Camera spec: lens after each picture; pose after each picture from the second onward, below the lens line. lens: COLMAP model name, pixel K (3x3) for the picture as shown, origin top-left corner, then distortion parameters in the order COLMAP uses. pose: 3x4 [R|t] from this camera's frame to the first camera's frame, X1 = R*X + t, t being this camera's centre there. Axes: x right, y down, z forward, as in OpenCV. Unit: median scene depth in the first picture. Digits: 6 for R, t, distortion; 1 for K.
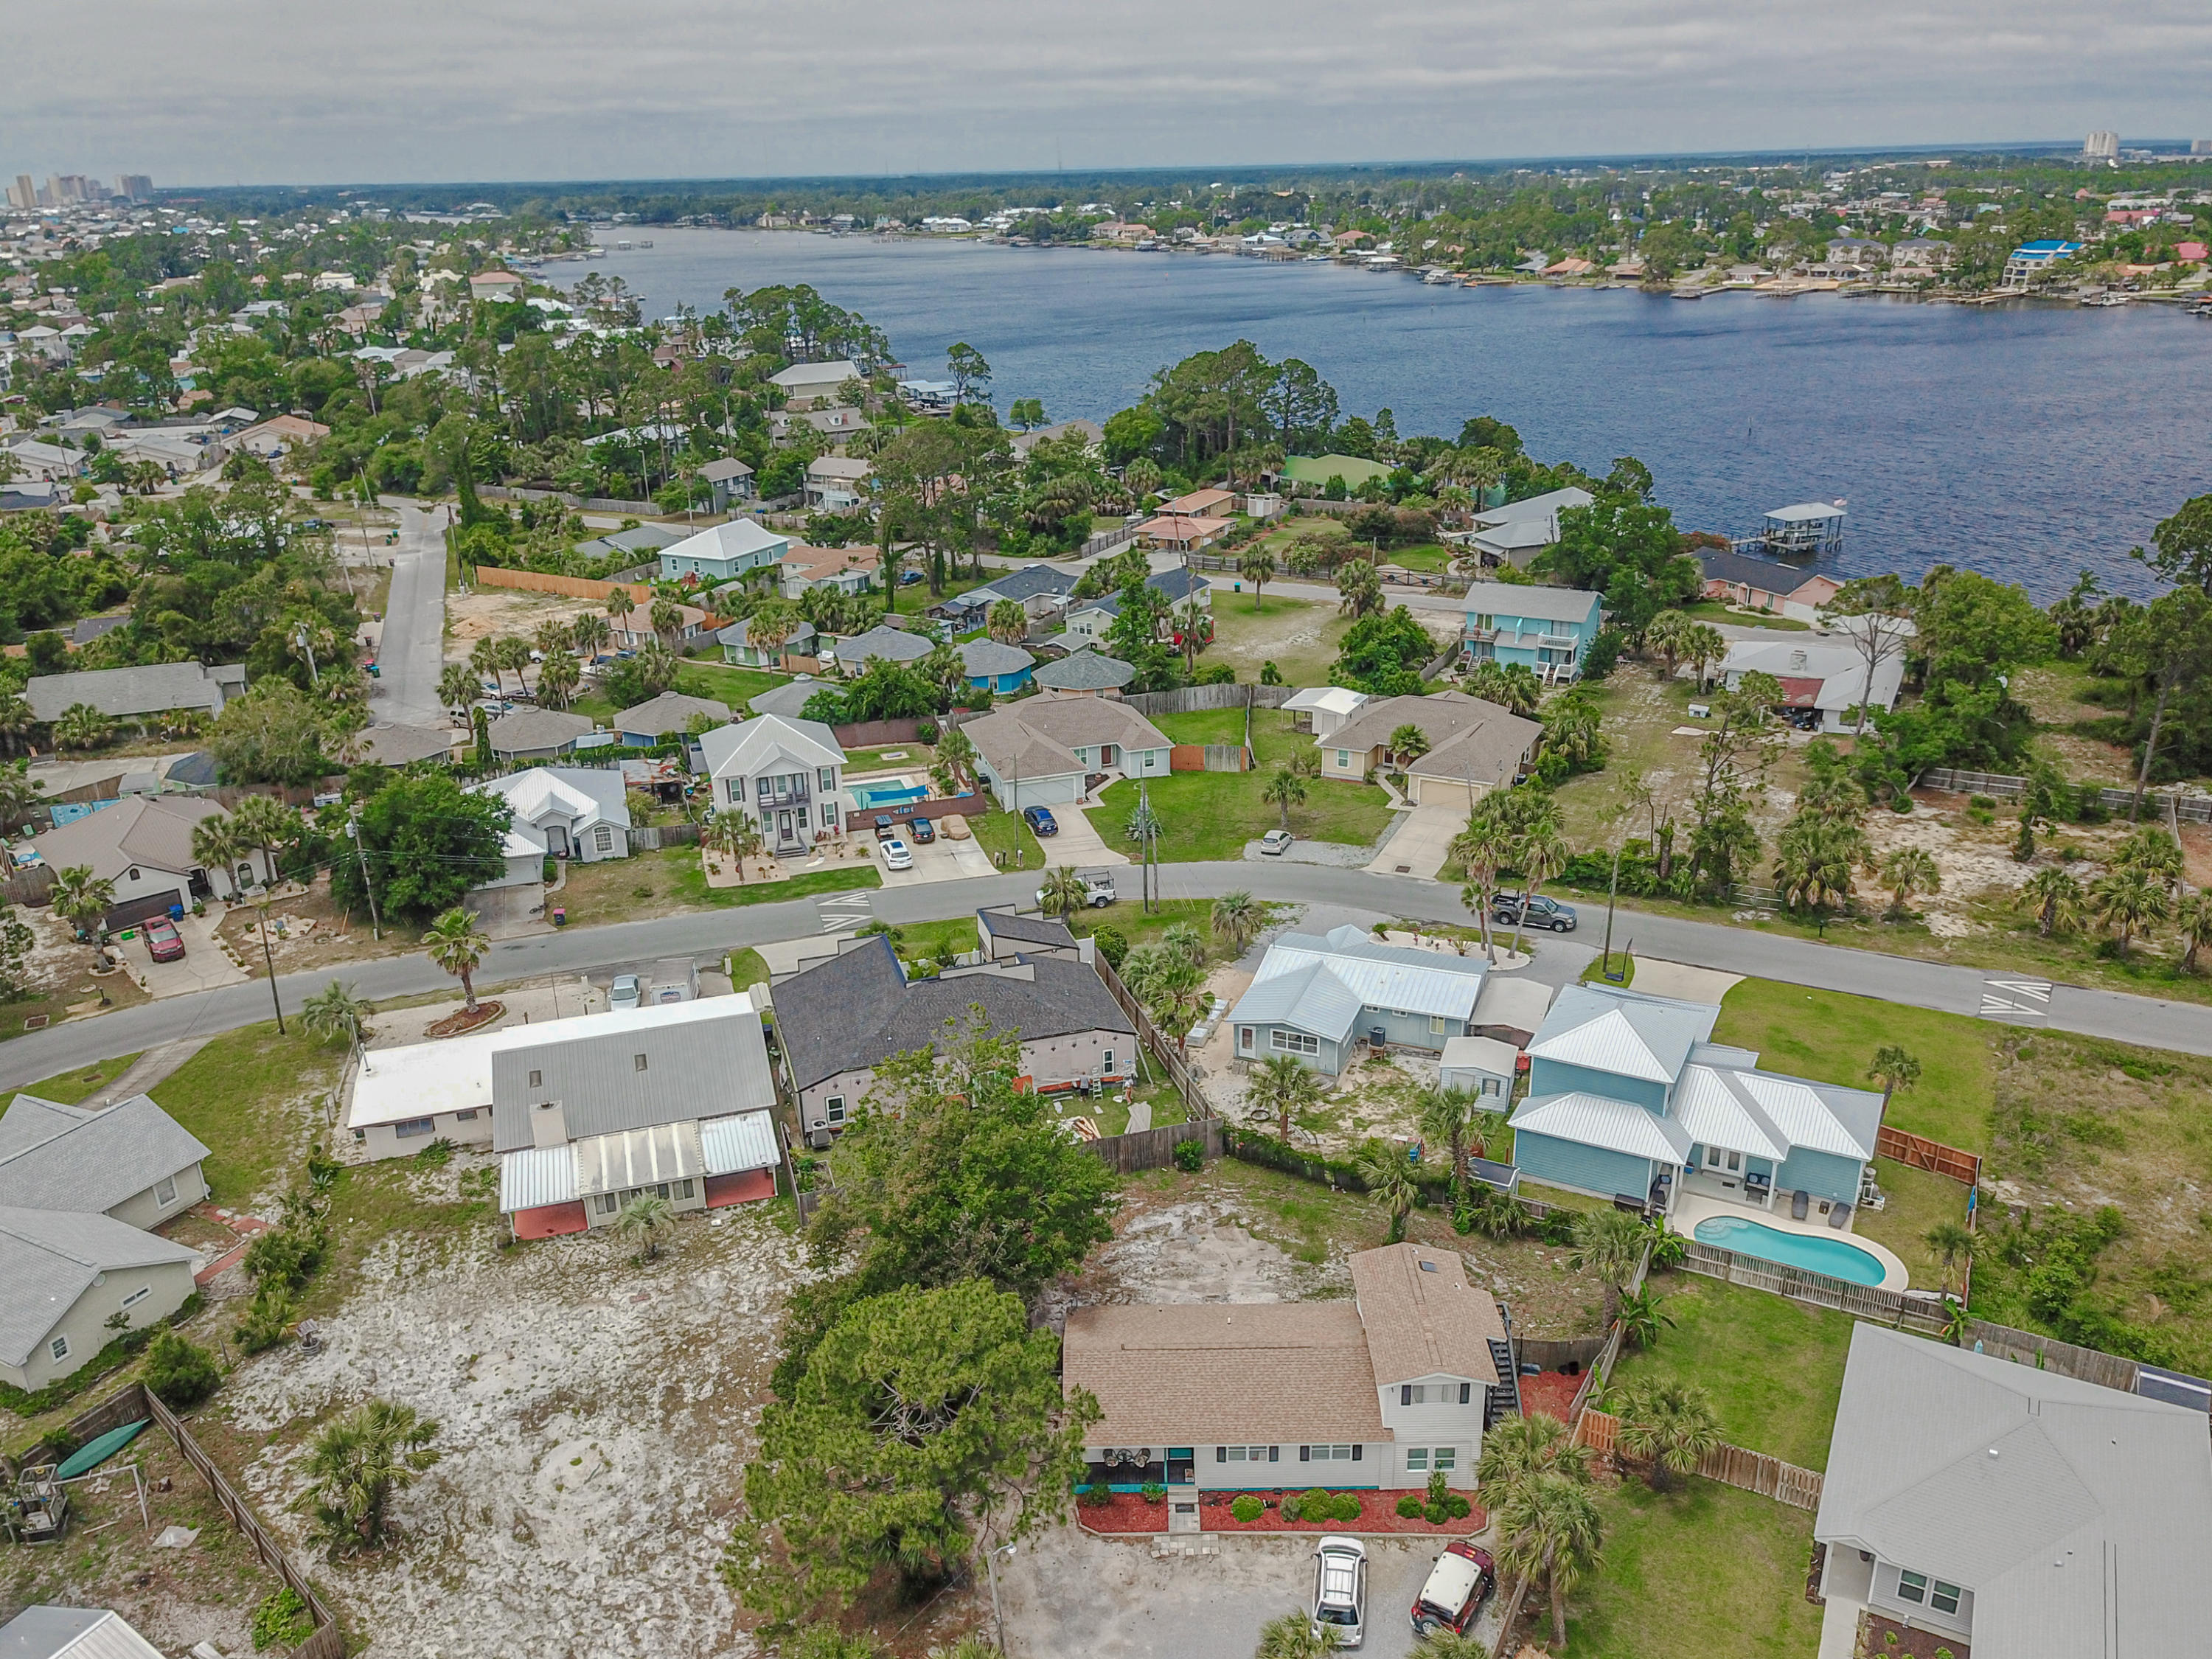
lens RADIAL K [[1703.7, 0, 1106.0], [0, 1703.7, 829.5], [0, 0, 1]] dist [0.006674, 0.013241]
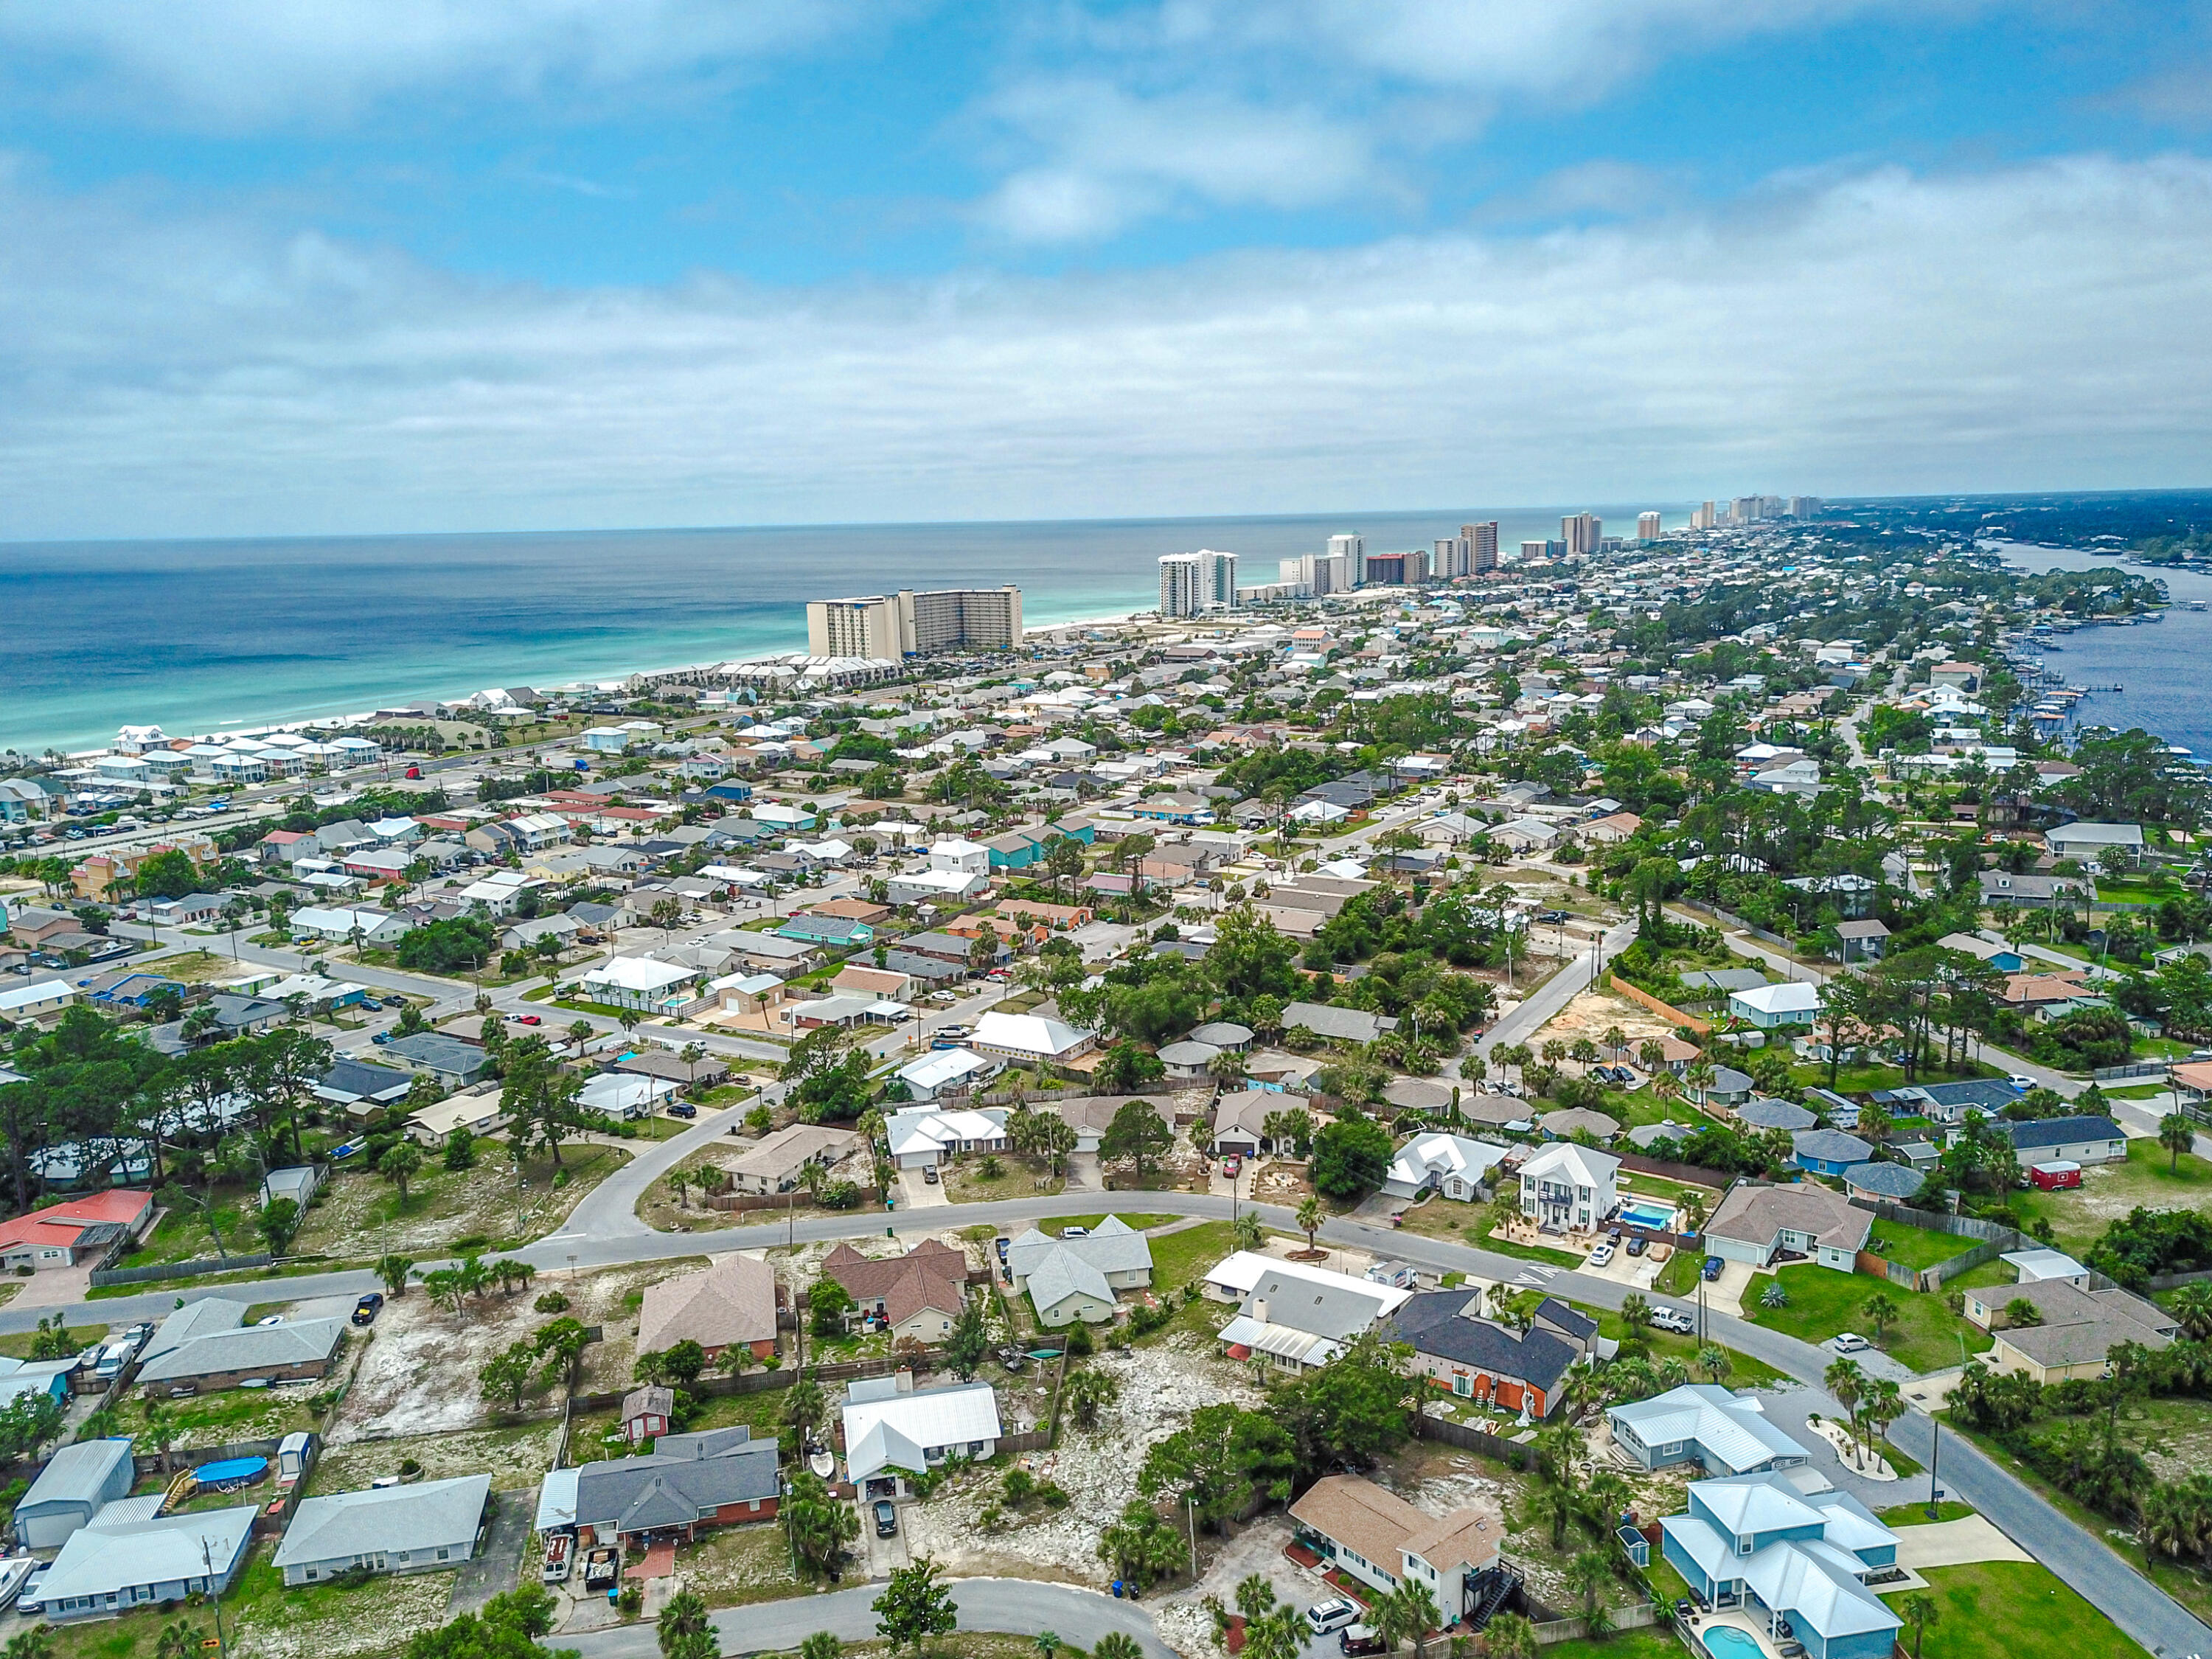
lens RADIAL K [[1685.0, 0, 1110.2], [0, 1685.0, 836.4], [0, 0, 1]] dist [0.032580, -0.009973]
pose [[0.636688, 0.152697, -0.755852, 0.720445], [-0.269541, 0.962436, -0.032616, -0.186963], [0.722479, 0.224499, 0.653930, -0.432513]]
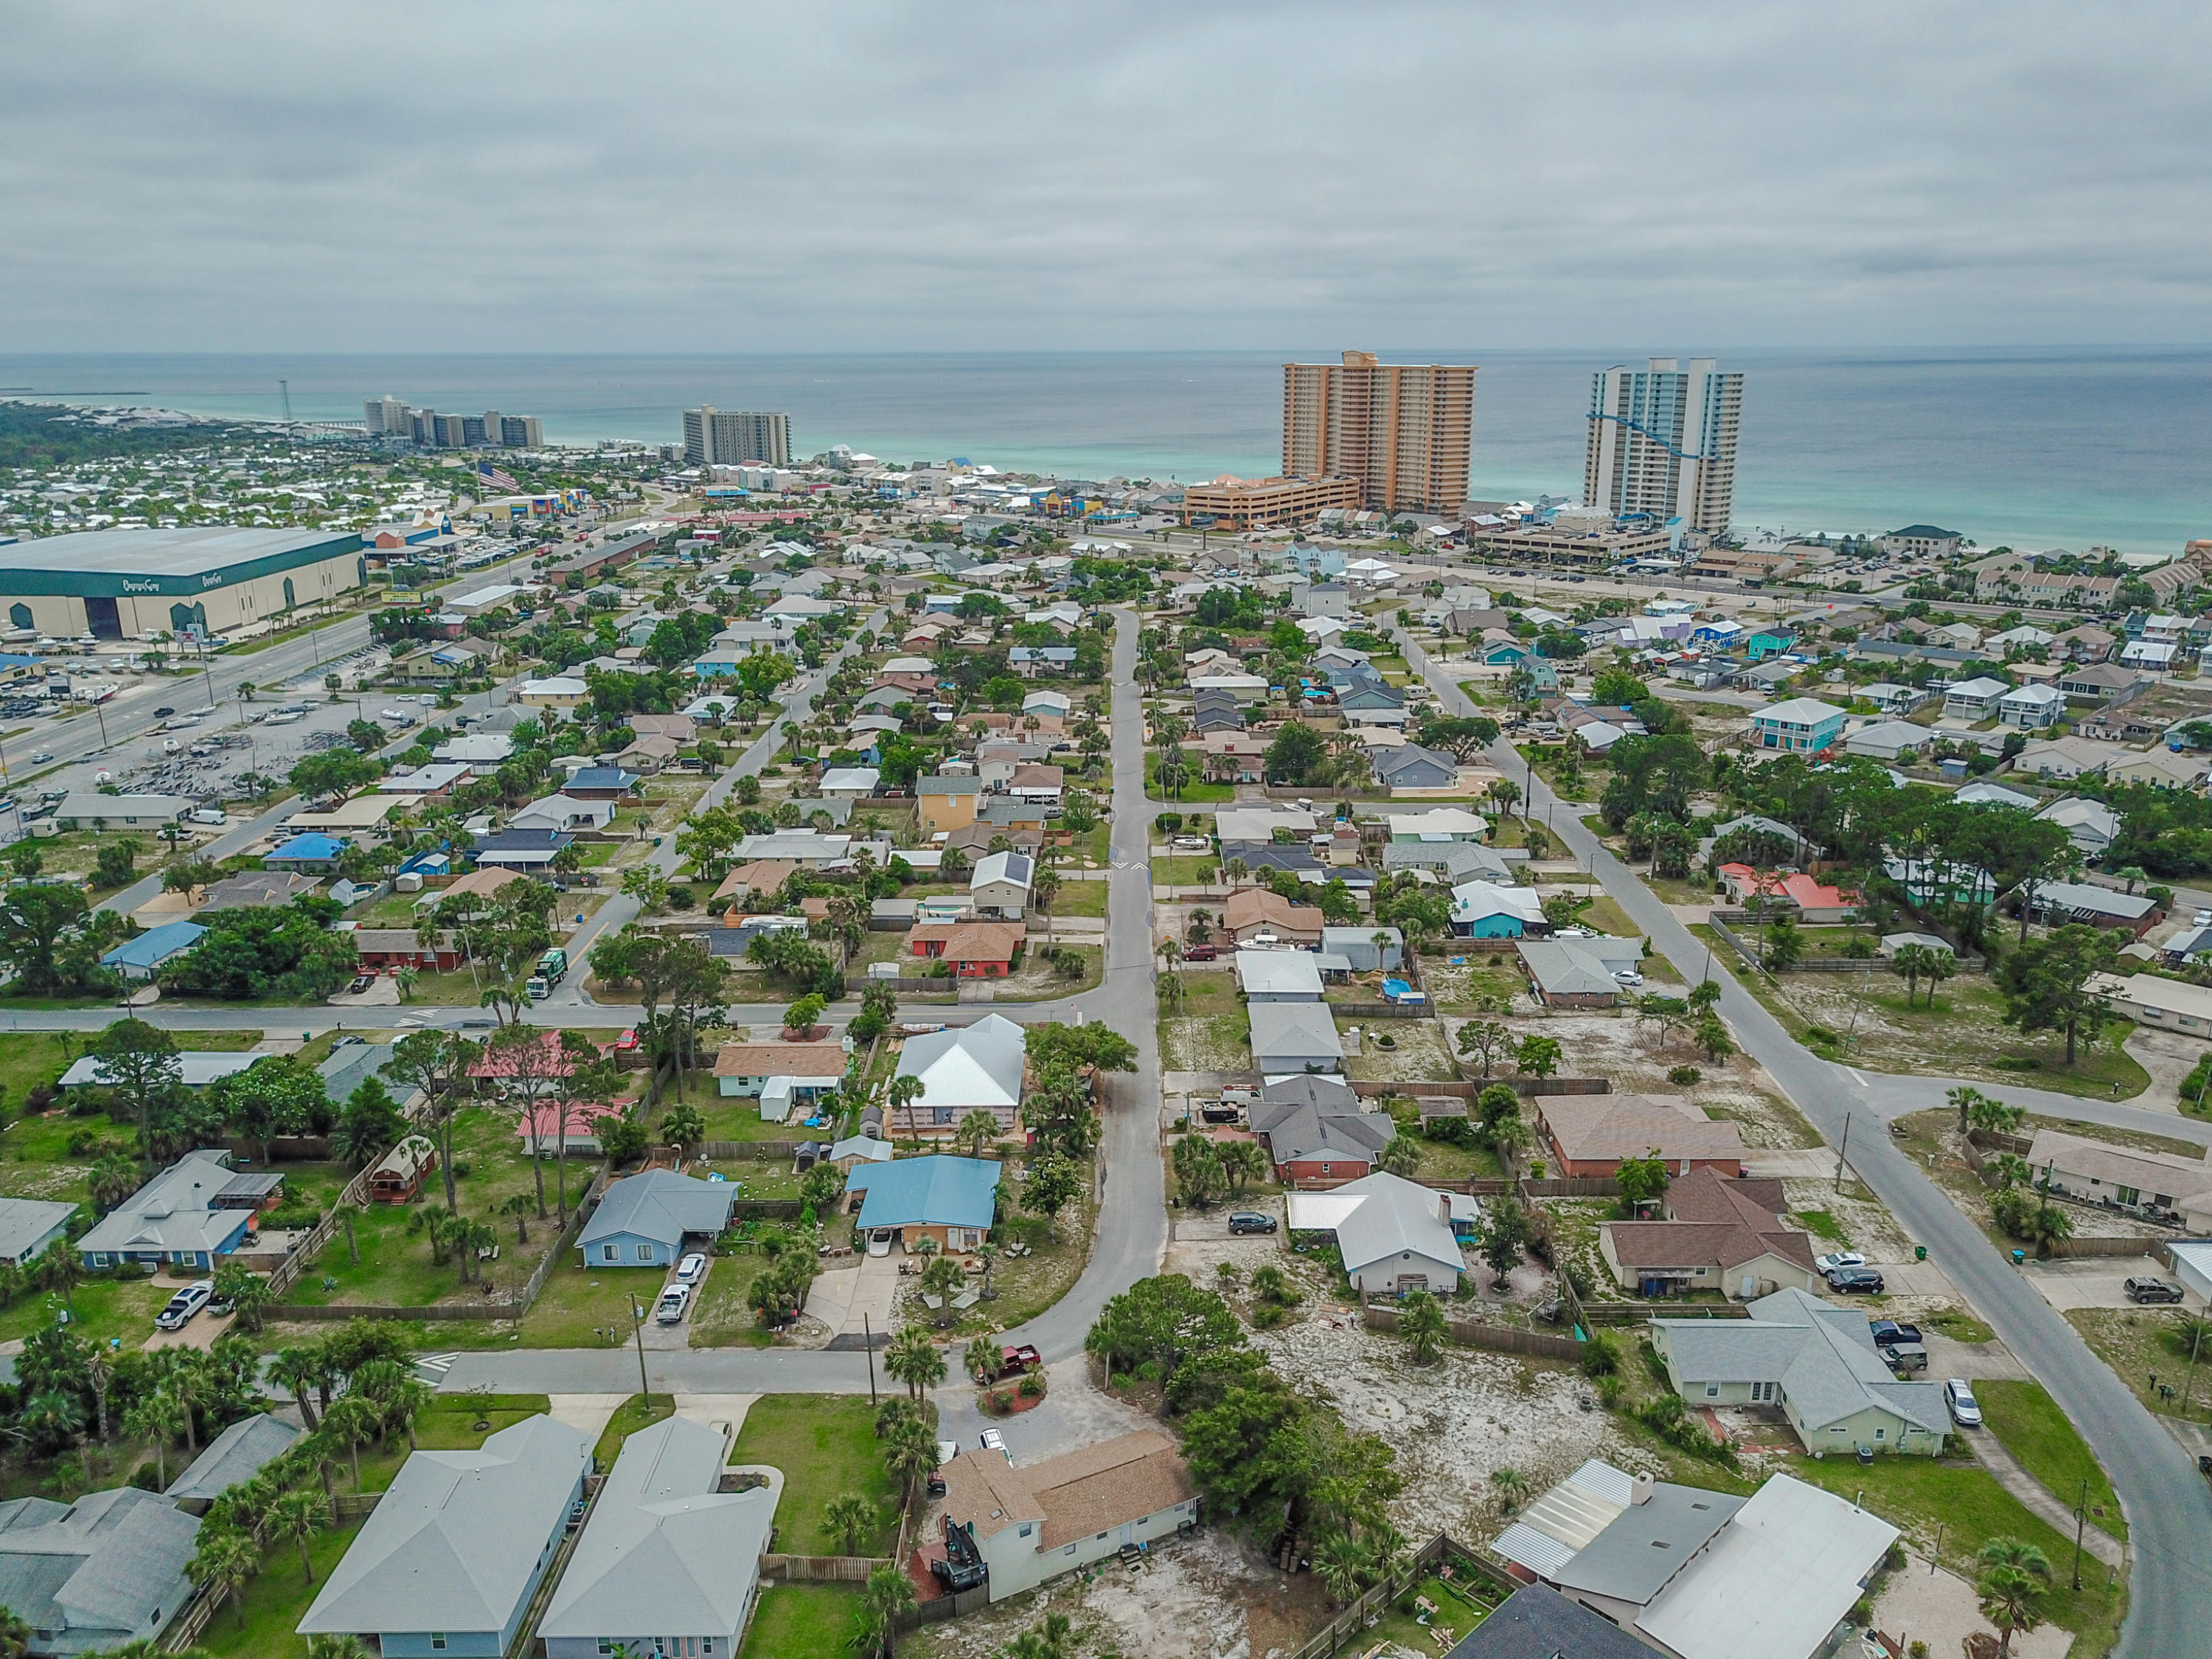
lens RADIAL K [[1678.6, 0, 1103.6], [0, 1678.6, 835.4], [0, 0, 1]] dist [0.021426, 0.000828]
pose [[-0.889121, 0.152952, -0.431359, 0.388934], [-0.143416, 0.801923, 0.579958, -0.674246], [0.434622, 0.577516, -0.691071, 1.002717]]
